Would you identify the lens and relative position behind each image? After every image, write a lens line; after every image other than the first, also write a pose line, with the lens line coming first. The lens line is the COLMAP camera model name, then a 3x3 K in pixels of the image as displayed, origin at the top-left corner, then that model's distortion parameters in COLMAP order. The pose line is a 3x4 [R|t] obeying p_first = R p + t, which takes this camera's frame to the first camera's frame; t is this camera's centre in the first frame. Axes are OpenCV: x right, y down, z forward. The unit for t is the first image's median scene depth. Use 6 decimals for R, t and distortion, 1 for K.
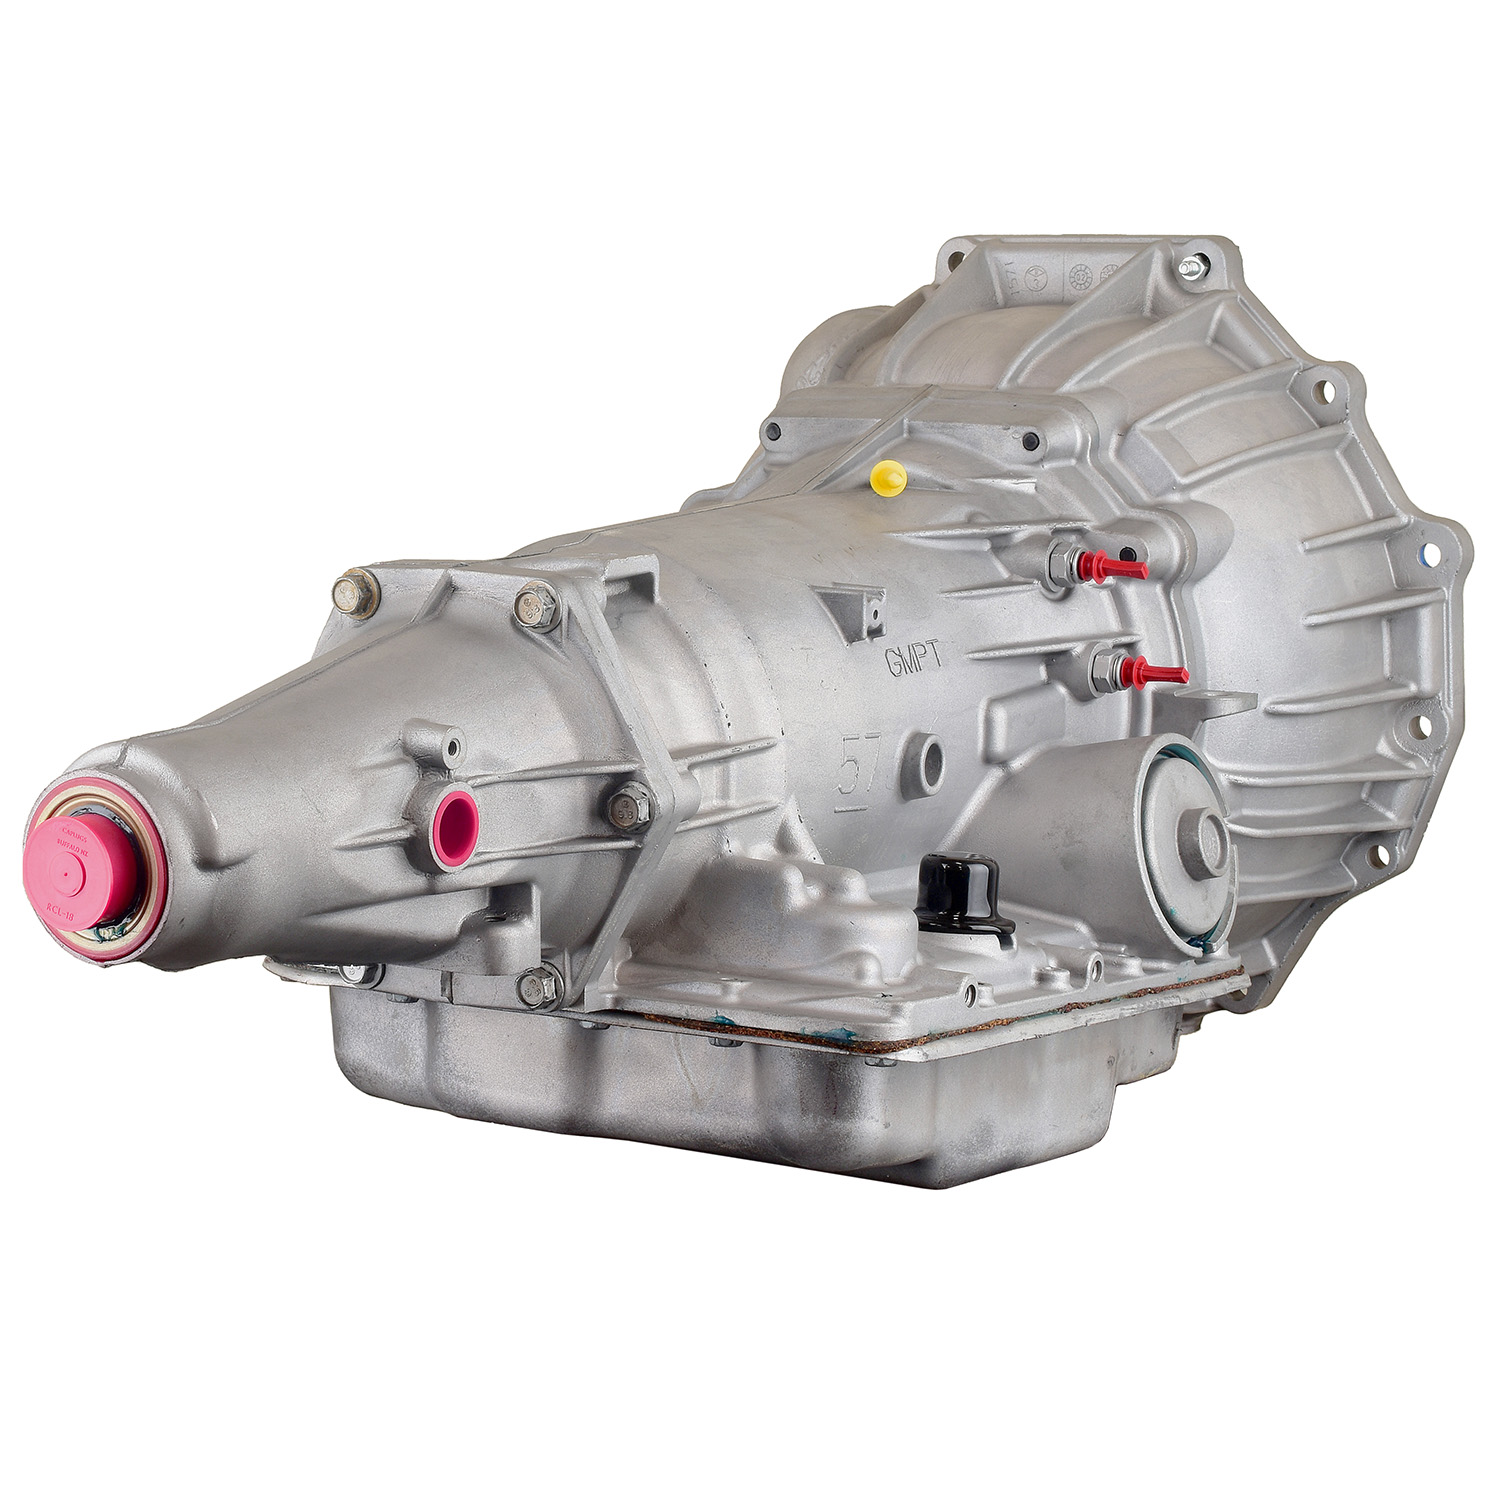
lens RADIAL K [[3662.5, 0, 714.3], [0, 3662.5, 750.1], [0, 0, 1]] dist [-0.088651, -0.298730]
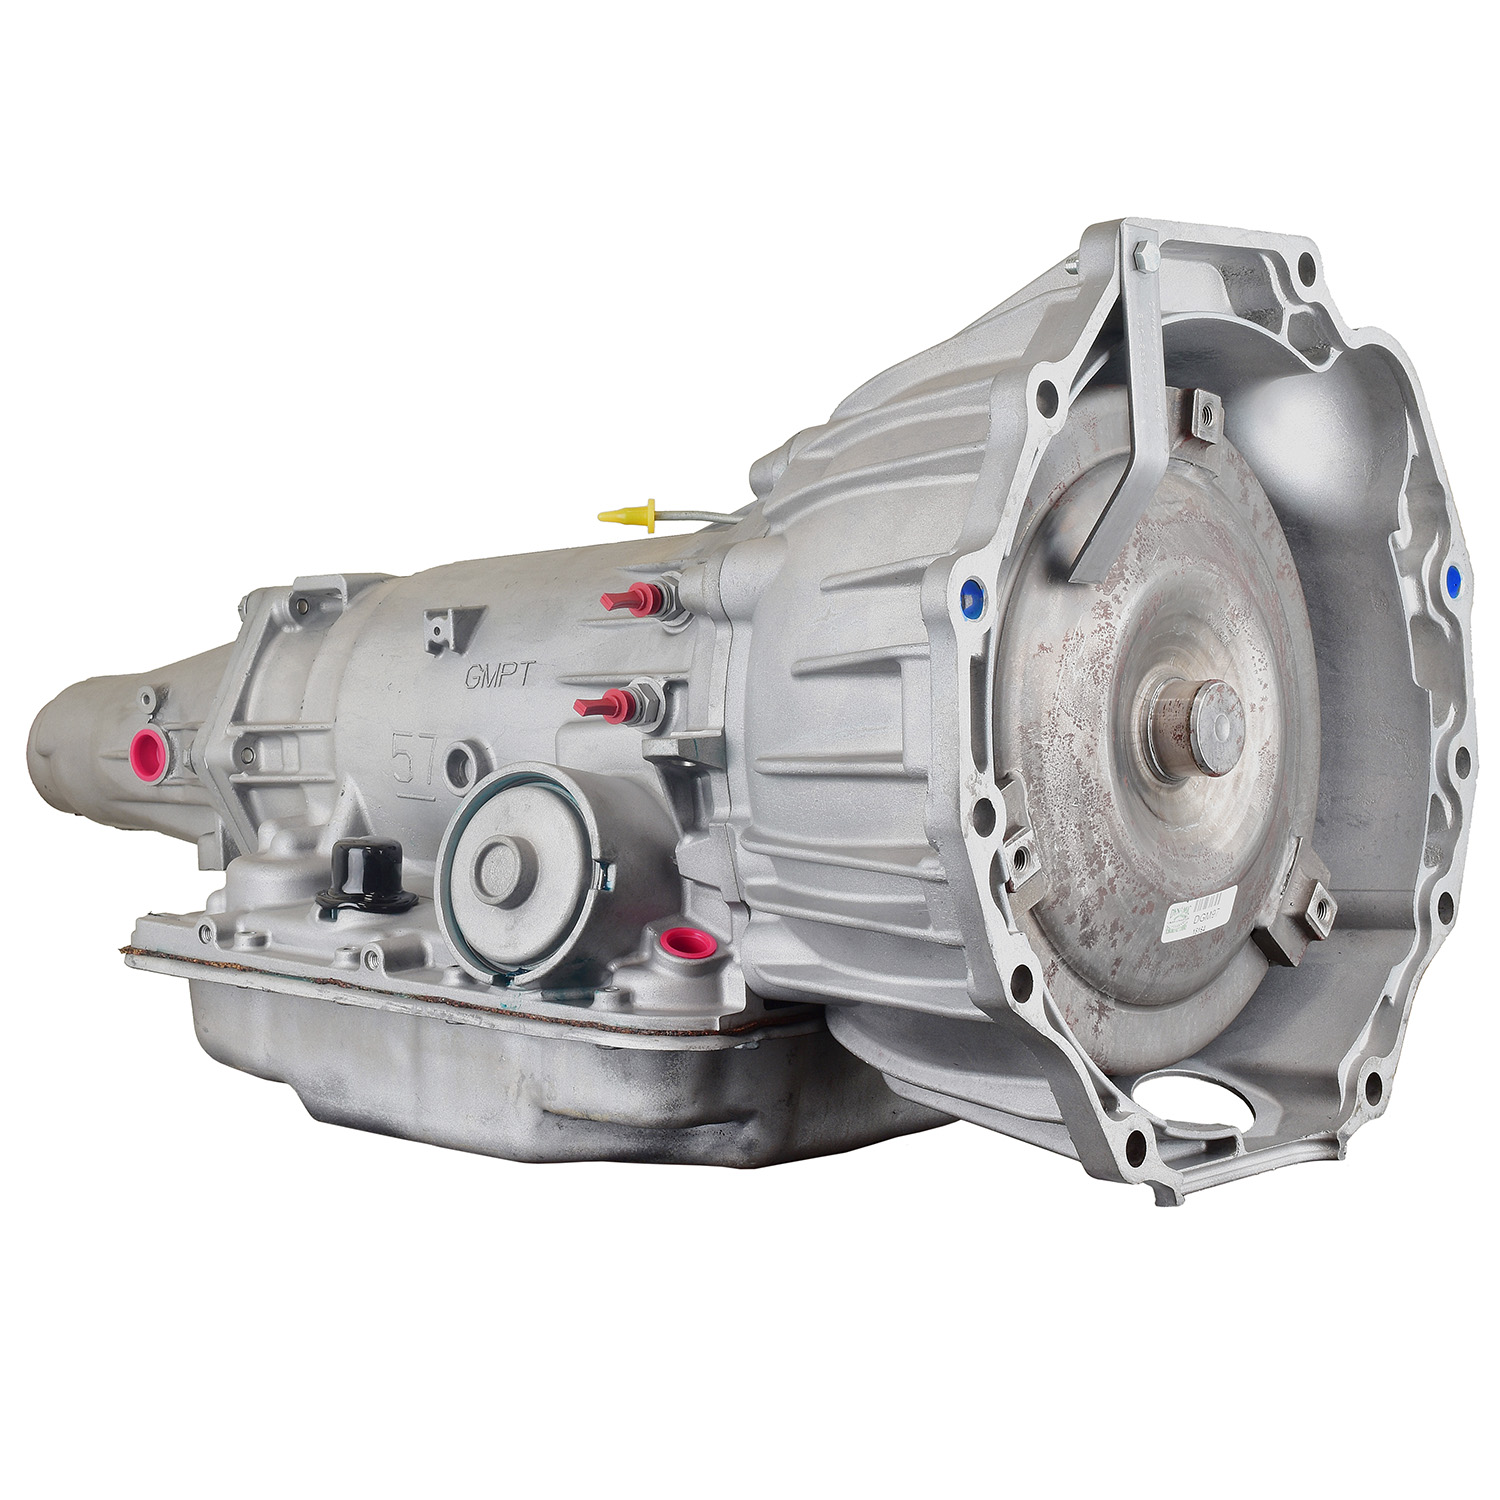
lens RADIAL K [[3330.1, 0, 750.0], [0, 3330.1, 750.0], [0, 0, 1]] dist [0.002081, 0.101000]
pose [[-0.115669, 0.042383, -0.992383, 1.055545], [-0.092992, 0.994239, 0.053301, -0.063924], [0.988925, 0.098449, -0.111061, 1.199762]]
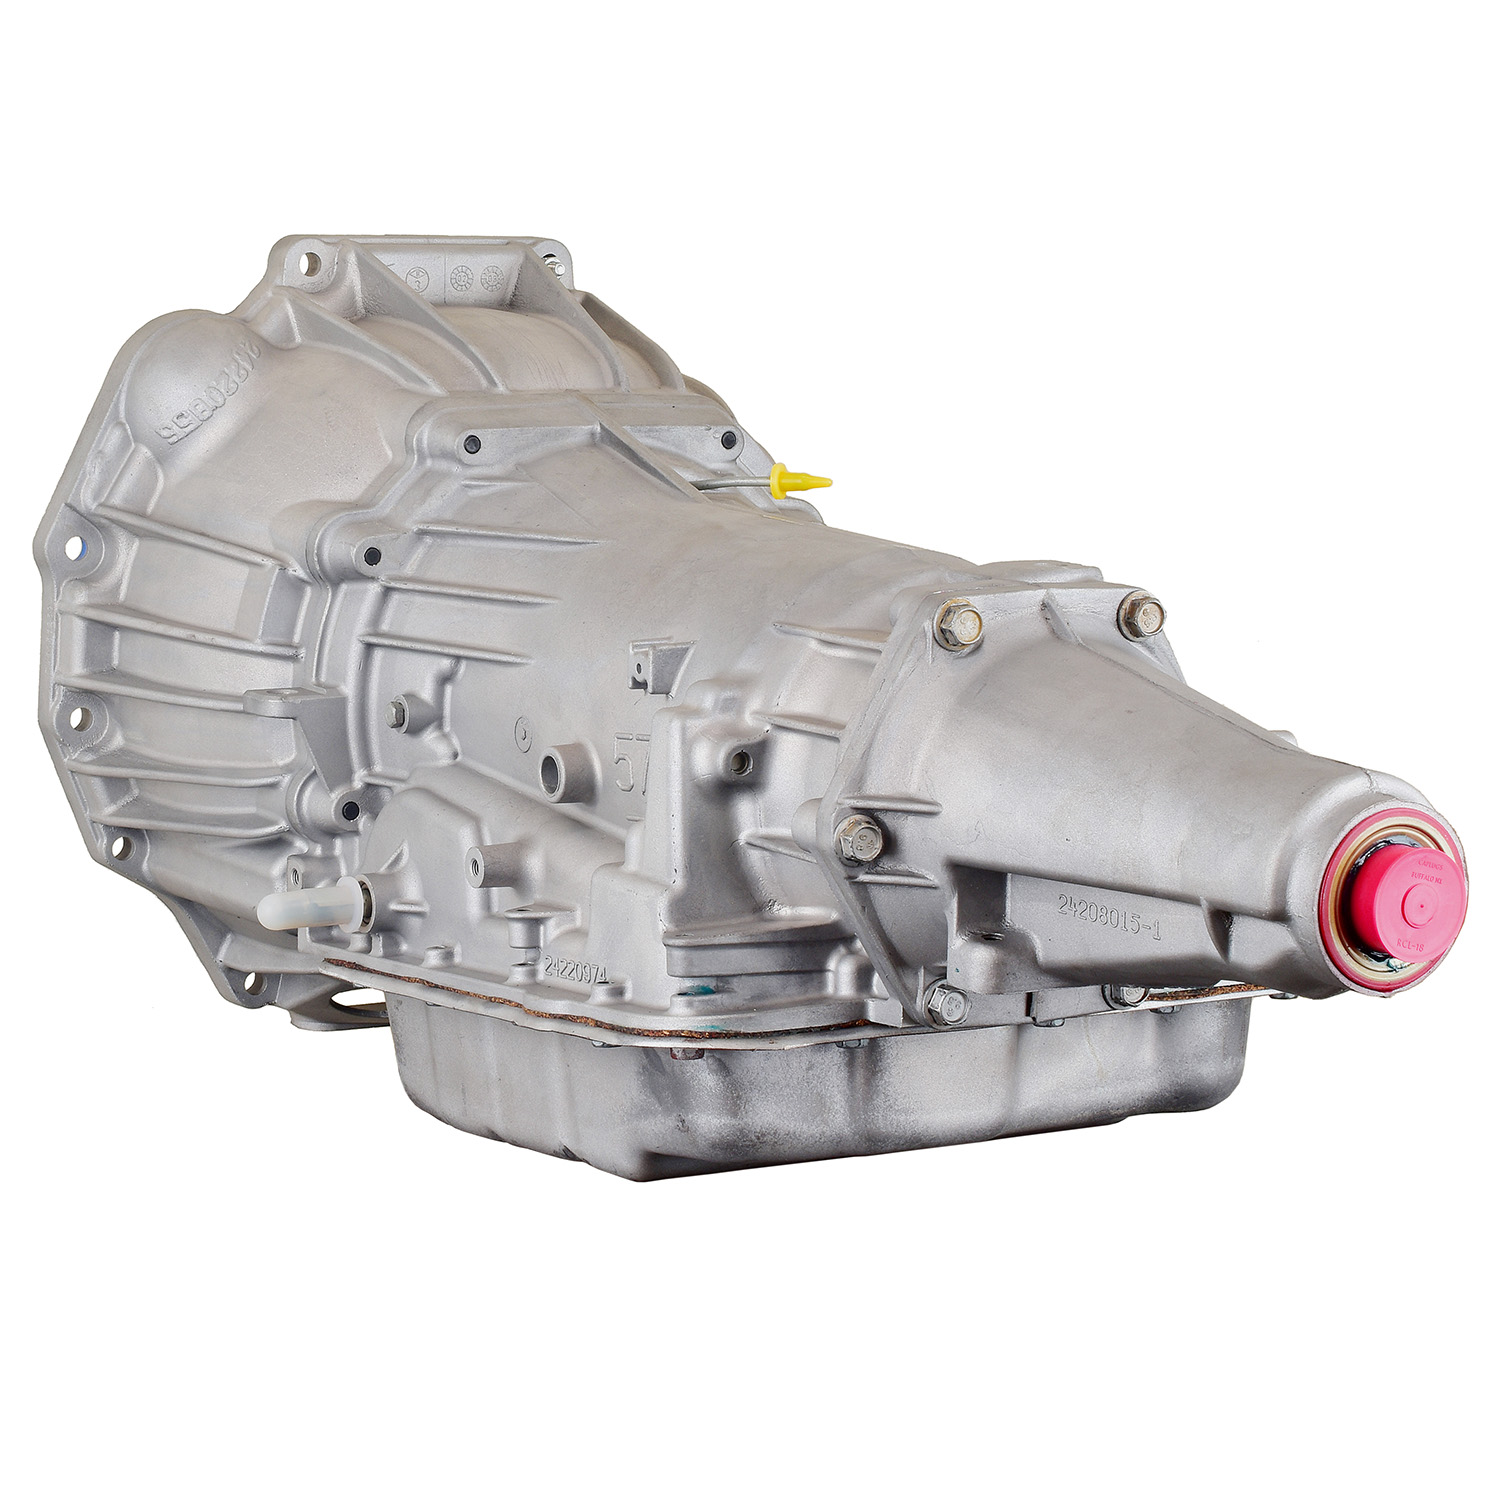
lens RADIAL K [[3662.5, 0, 714.3], [0, 3662.5, 750.1], [0, 0, 1]] dist [-0.088651, -0.298730]
pose [[0.507596, -0.119910, 0.853210, -0.868364], [0.108584, 0.991276, 0.074714, -0.080244], [-0.854726, 0.054721, 0.516188, 0.502418]]
